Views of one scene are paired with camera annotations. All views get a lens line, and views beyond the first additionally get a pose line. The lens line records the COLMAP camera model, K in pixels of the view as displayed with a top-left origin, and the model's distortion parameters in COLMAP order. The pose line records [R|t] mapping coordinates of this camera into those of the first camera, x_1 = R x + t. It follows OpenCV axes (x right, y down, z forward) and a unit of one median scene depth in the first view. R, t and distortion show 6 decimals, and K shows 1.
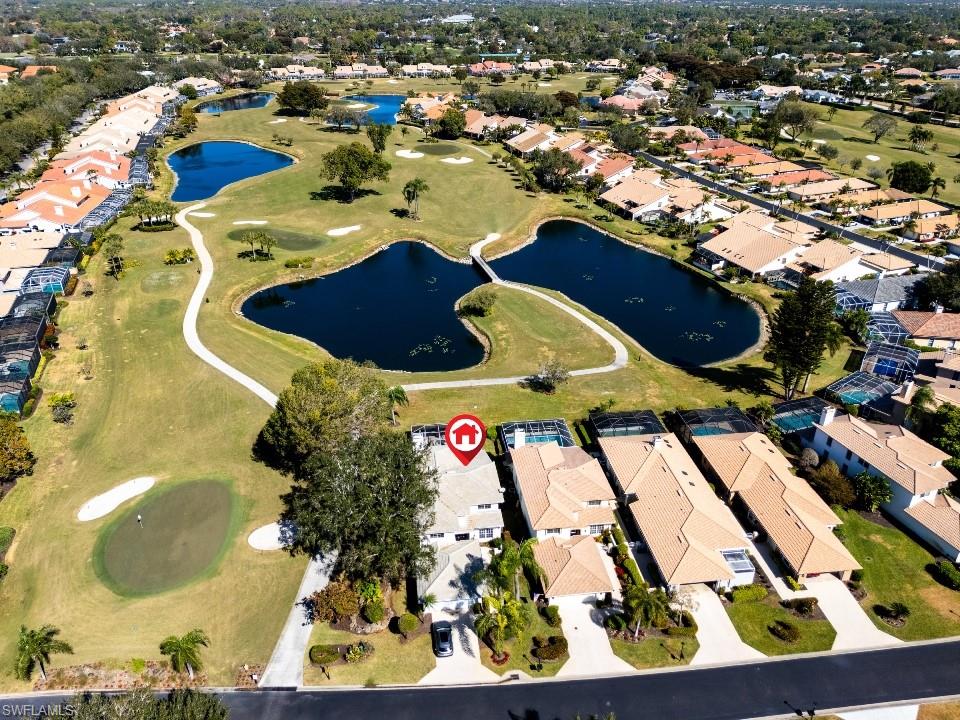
lens RADIAL K [[700.6, 0, 480.0], [0, 700.6, 360.0], [0, 0, 1]] dist [0.065400, -0.059122]
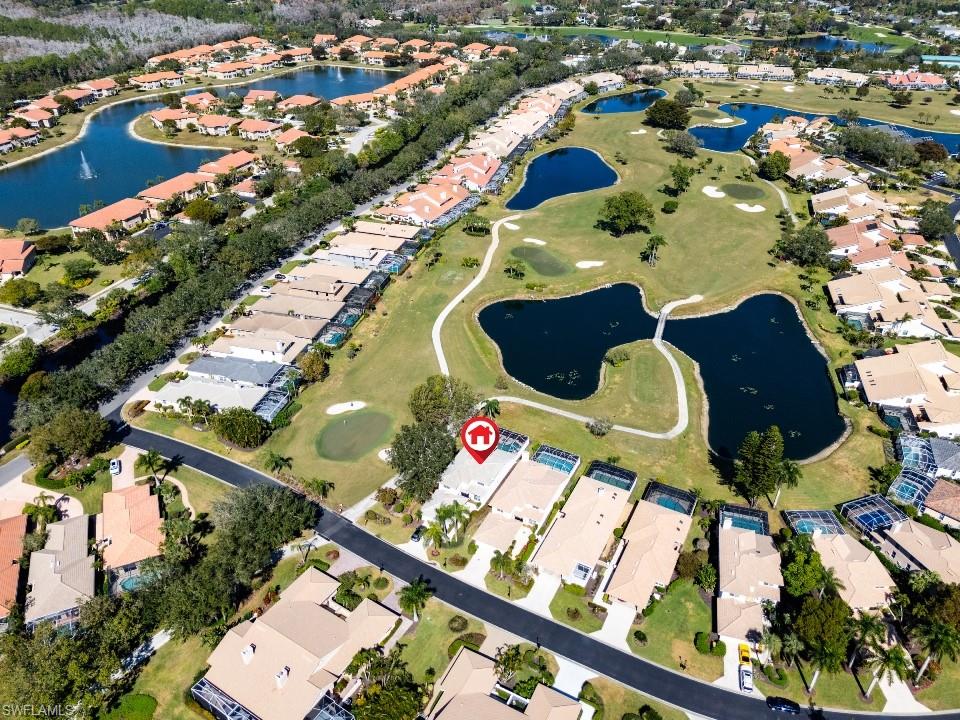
lens RADIAL K [[700.6, 0, 480.0], [0, 700.6, 360.0], [0, 0, 1]] dist [0.065400, -0.059122]
pose [[0.815619, 0.306040, -0.491024, 0.797005], [-0.266460, 0.951986, 0.150736, -0.366673], [0.513579, 0.007895, 0.858006, -0.546597]]
